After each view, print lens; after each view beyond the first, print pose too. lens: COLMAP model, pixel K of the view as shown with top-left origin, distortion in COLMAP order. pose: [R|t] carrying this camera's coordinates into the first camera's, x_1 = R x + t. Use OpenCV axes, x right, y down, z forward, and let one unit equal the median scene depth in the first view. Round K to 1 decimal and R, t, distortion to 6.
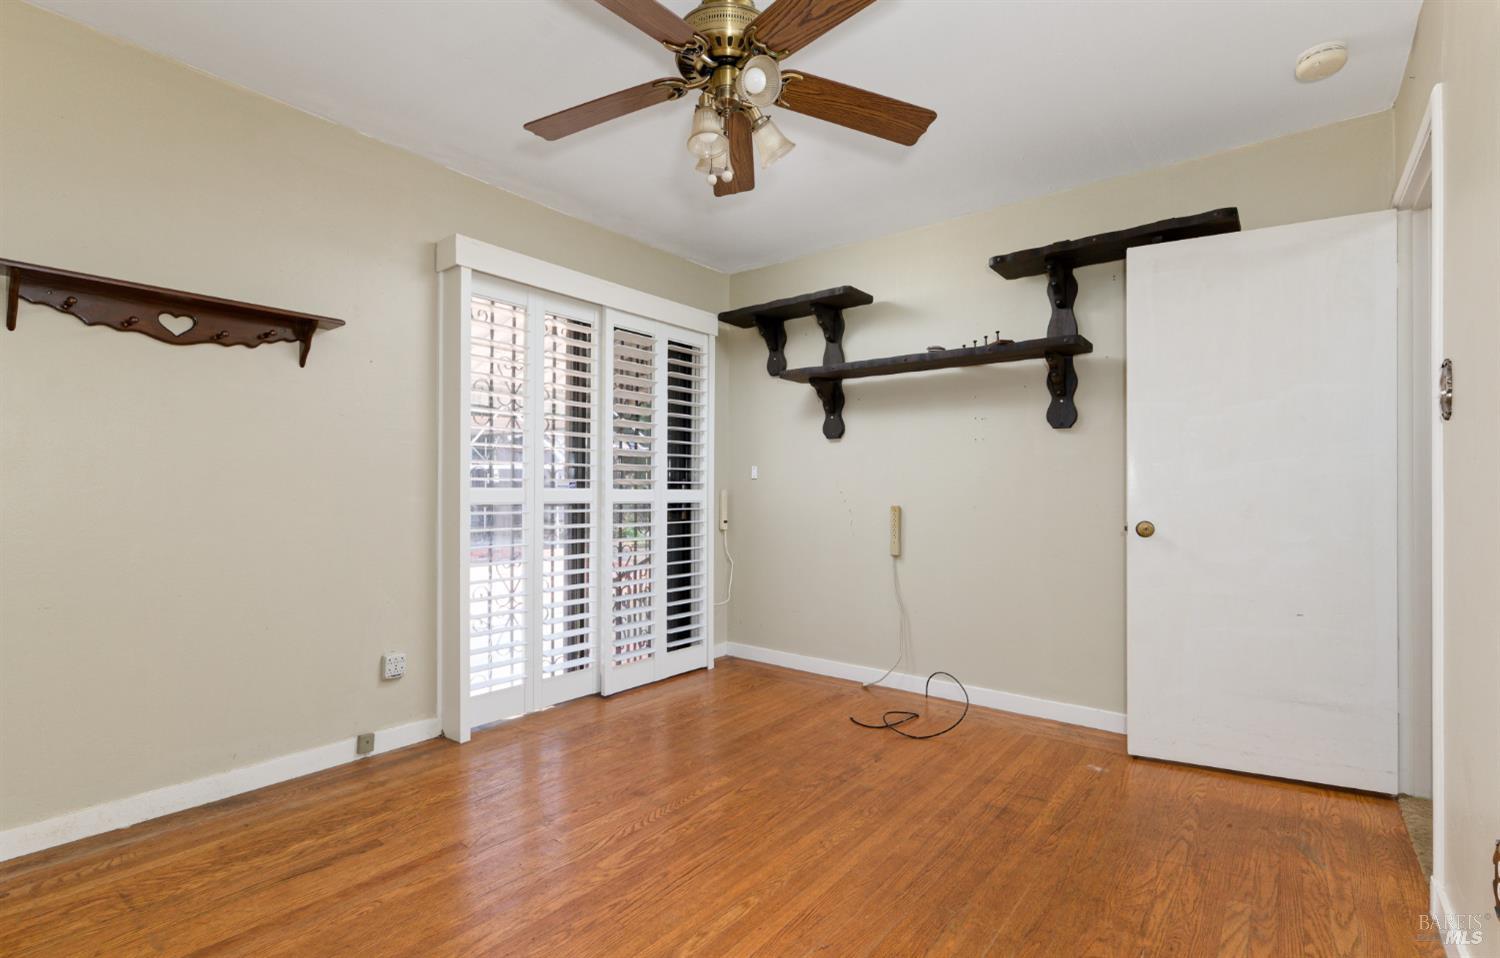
lens RADIAL K [[689.4, 0, 756.8], [0, 689.4, 483.3], [0, 0, 1]] dist [-0.000110, -0.000158]
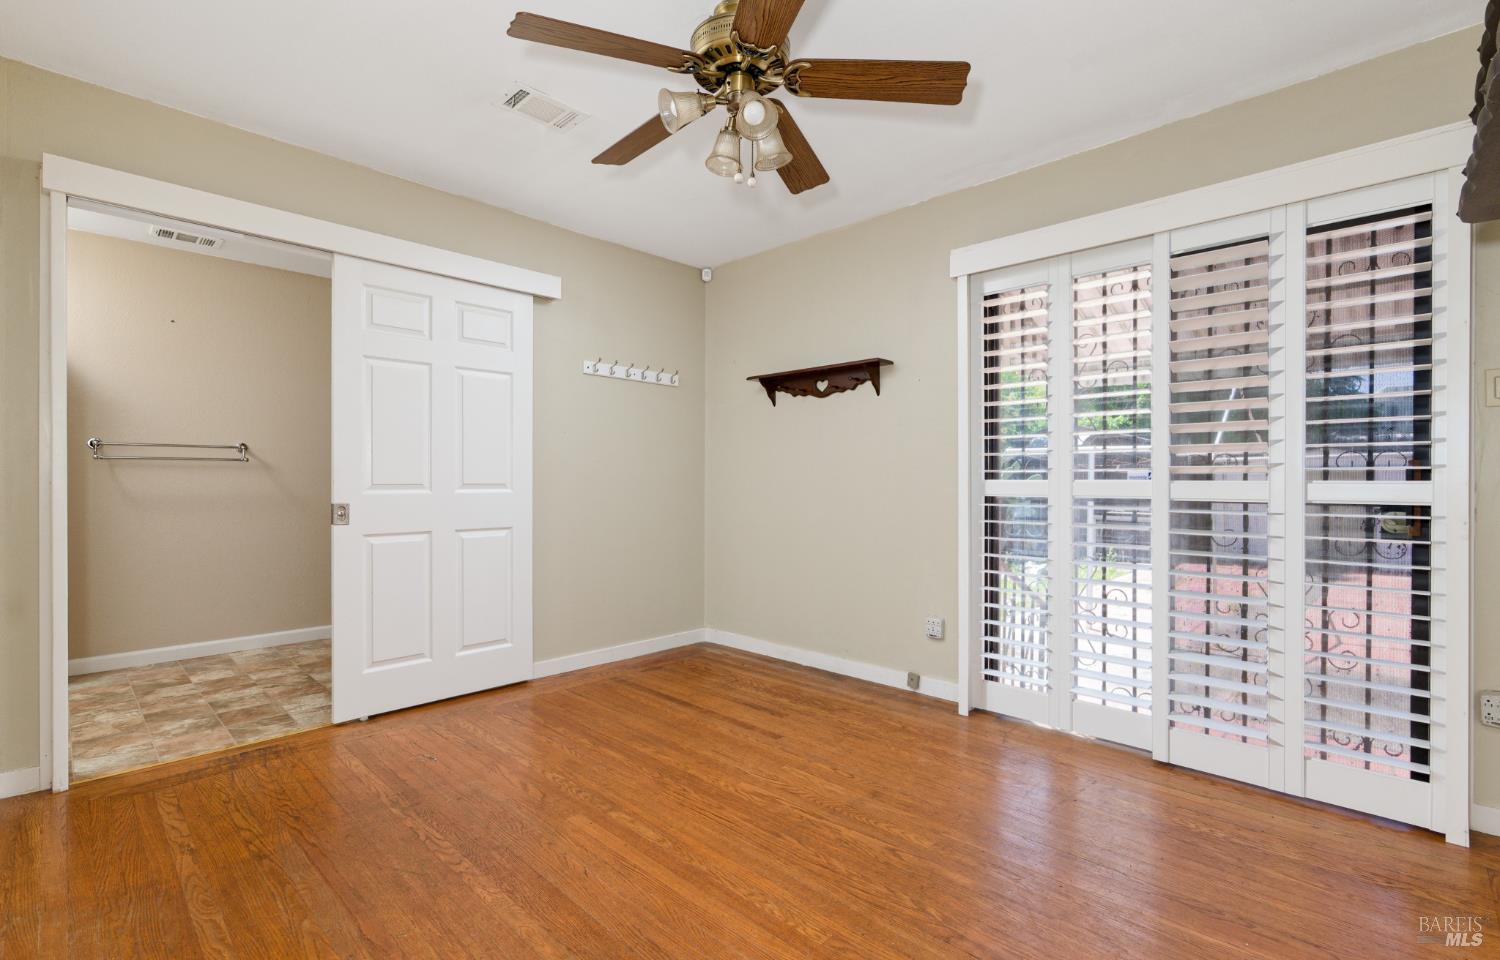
lens RADIAL K [[689.4, 0, 753.8], [0, 689.4, 485.1], [0, 0, 1]] dist [-0.000110, -0.000158]
pose [[-0.114205, 0.000891, -0.993457, 0.840749], [0.007664, 0.999971, 0.000016, 0.014561], [0.993428, -0.007612, -0.114208, 0.977964]]
